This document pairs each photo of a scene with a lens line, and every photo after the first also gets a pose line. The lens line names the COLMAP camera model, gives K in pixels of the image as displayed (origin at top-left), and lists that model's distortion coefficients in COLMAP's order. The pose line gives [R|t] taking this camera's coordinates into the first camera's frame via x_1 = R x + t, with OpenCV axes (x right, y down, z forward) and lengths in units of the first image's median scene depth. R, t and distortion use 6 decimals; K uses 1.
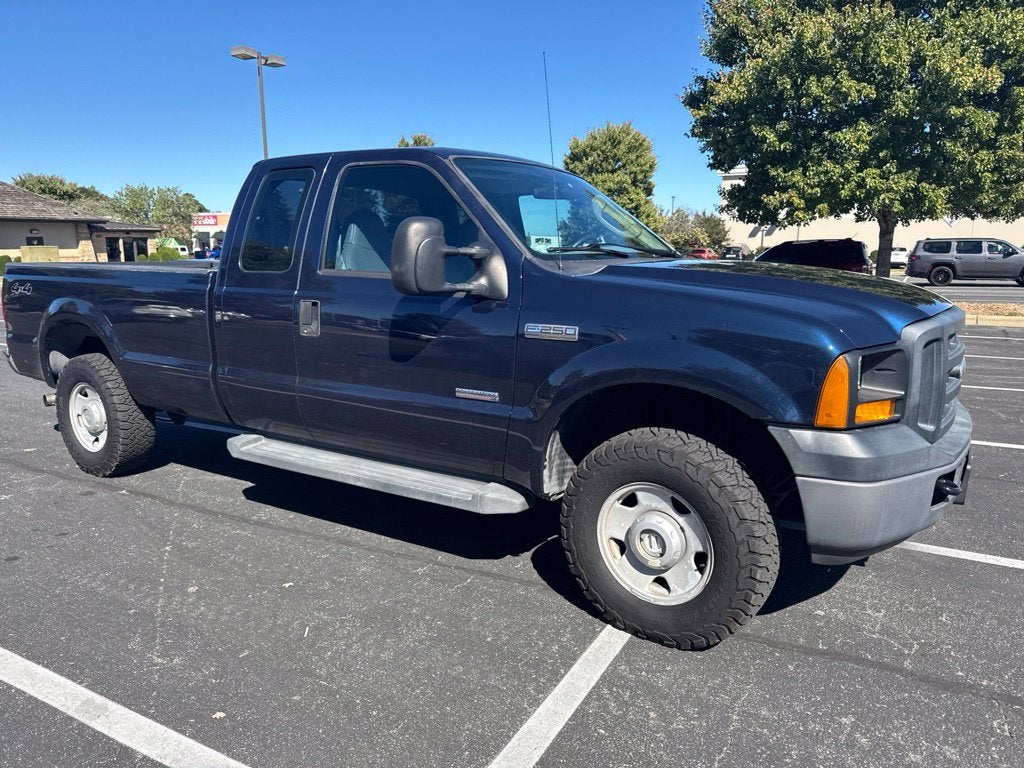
lens RADIAL K [[724.3, 0, 508.3], [0, 724.3, 384.6], [0, 0, 1]] dist [0.055306, -0.078069]
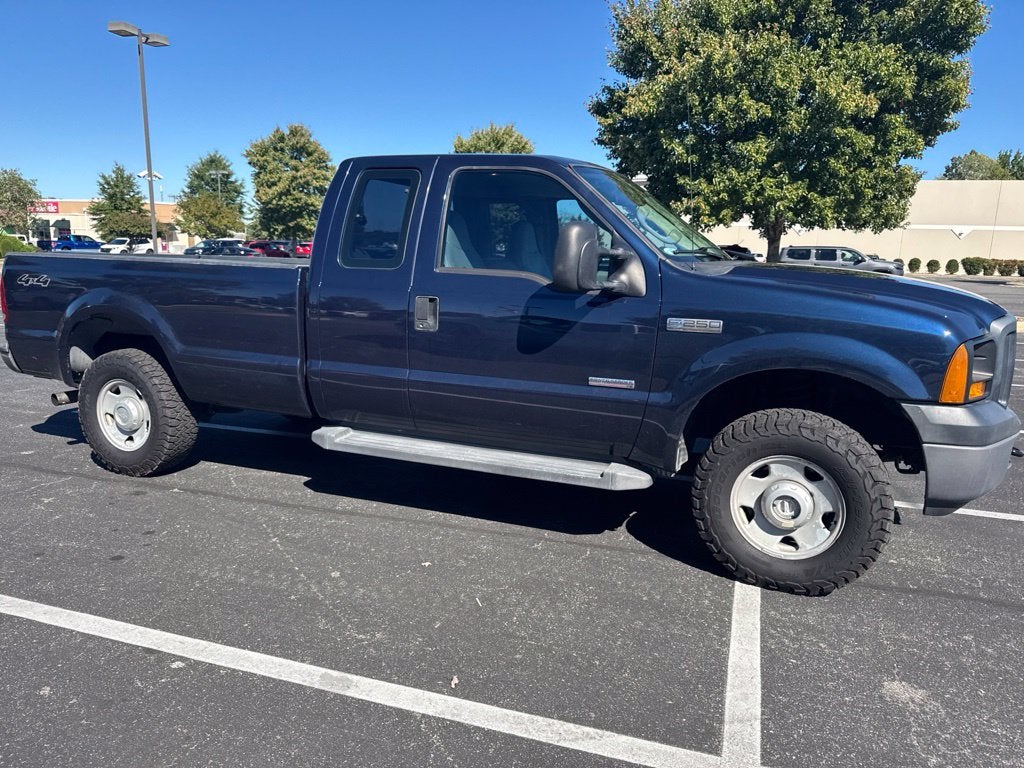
lens RADIAL K [[724.3, 0, 508.3], [0, 724.3, 384.6], [0, 0, 1]] dist [0.055306, -0.078069]
pose [[0.983641, -0.012251, 0.179722, -0.341054], [0.011761, 0.999924, 0.003791, 0.009342], [-0.179755, -0.001615, 0.983710, -0.051175]]
